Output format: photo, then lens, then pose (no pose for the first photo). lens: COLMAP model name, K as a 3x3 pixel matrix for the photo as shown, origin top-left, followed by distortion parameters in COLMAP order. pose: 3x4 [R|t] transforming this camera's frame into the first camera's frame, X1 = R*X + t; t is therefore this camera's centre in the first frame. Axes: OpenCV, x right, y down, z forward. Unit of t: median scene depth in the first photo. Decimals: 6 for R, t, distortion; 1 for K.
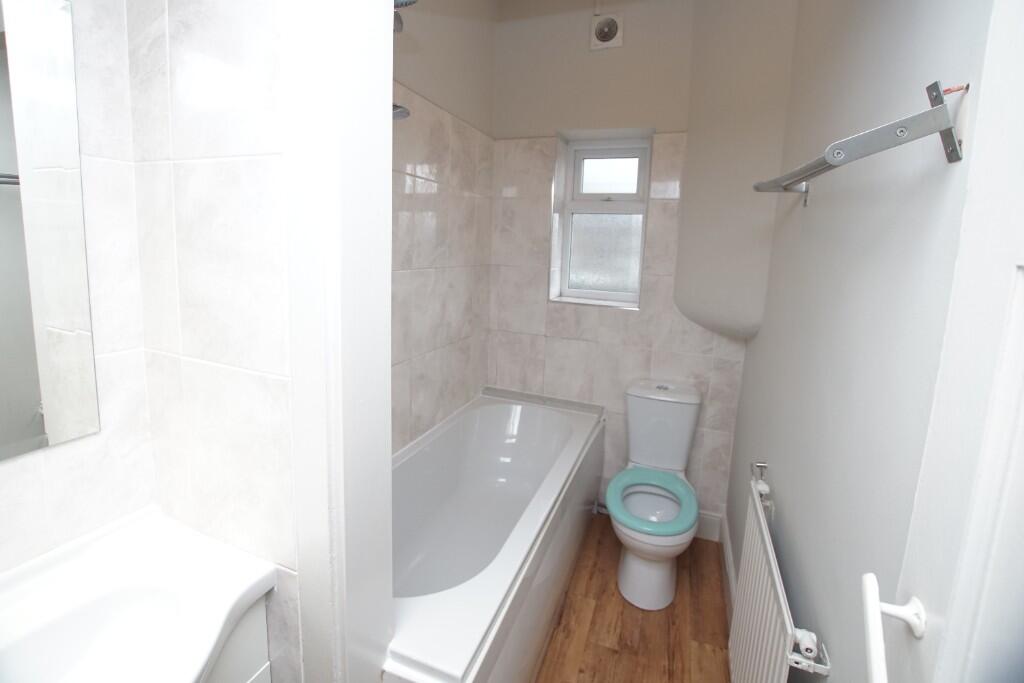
lens RADIAL K [[448.0, 0, 510.2], [0, 448.0, 305.6], [0, 0, 1]] dist [-0.001335, -0.000153]
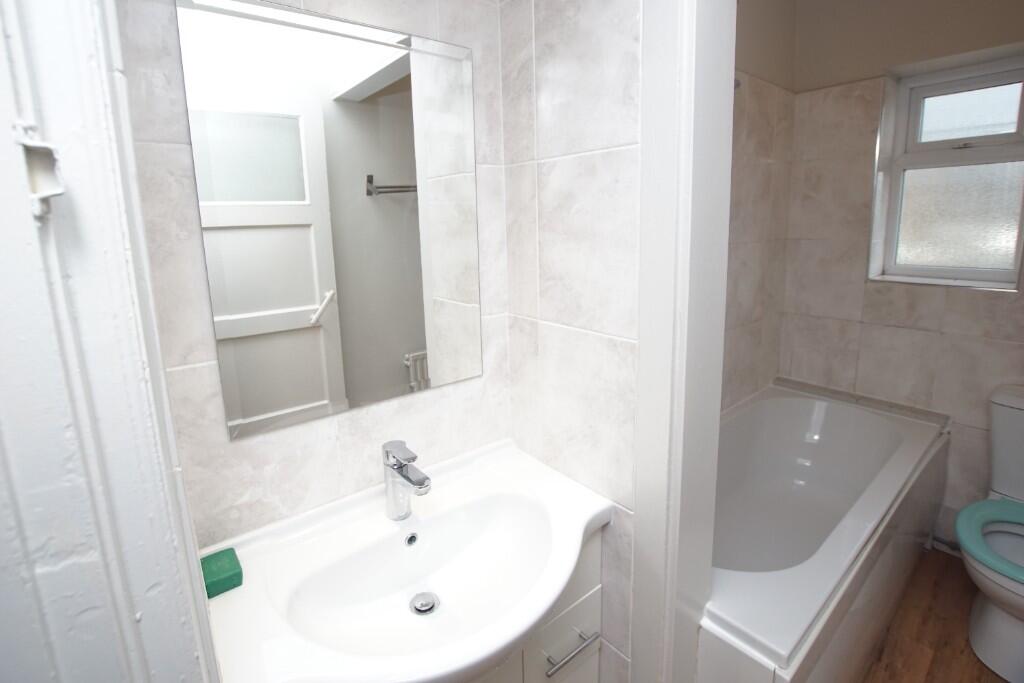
lens RADIAL K [[480.7, 0, 514.2], [0, 480.7, 306.1], [0, 0, 1]] dist [-0.015468, 0.007845]
pose [[0.882593, 0.024311, -0.469508, -0.076034], [-0.008706, 0.999336, 0.035378, 0.012389], [0.470057, -0.027137, 0.882219, -0.085432]]
